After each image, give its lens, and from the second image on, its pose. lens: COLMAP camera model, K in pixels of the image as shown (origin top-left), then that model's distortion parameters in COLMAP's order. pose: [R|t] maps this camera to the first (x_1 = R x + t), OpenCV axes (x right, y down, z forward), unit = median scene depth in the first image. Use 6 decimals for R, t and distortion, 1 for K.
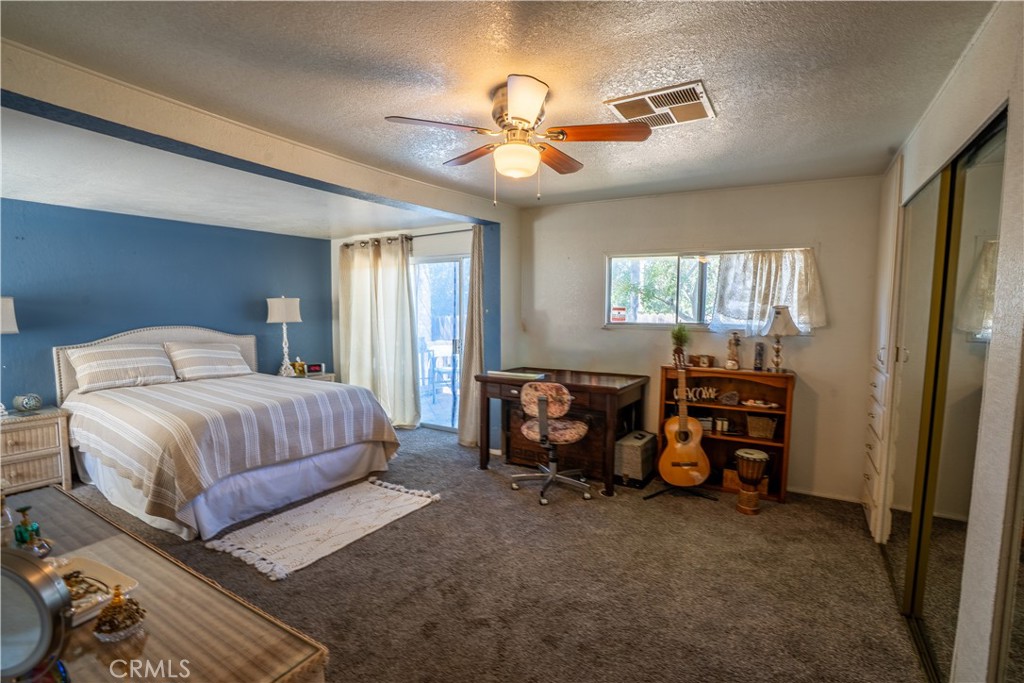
lens RADIAL K [[476.0, 0, 517.8], [0, 476.0, 350.0], [0, 0, 1]] dist [-0.069186, 0.025388]
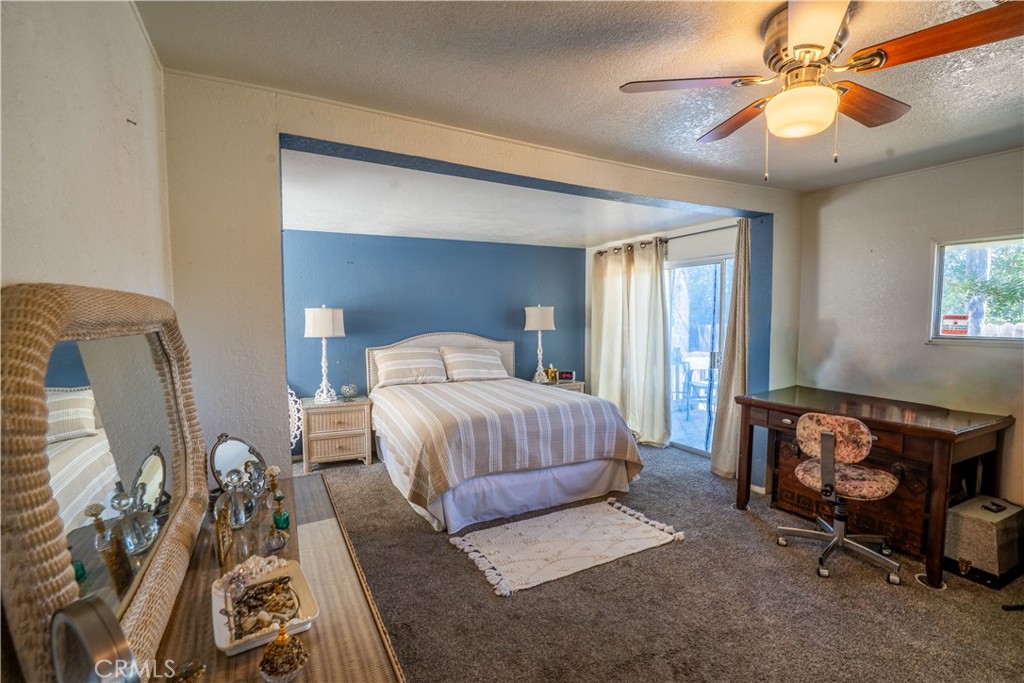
lens RADIAL K [[476.0, 0, 517.8], [0, 476.0, 350.0], [0, 0, 1]] dist [-0.069186, 0.025388]
pose [[0.861540, 0.029740, -0.506818, -0.003999], [-0.038284, 0.999246, -0.006444, -0.009938], [0.506244, 0.024955, 0.862029, 0.099917]]
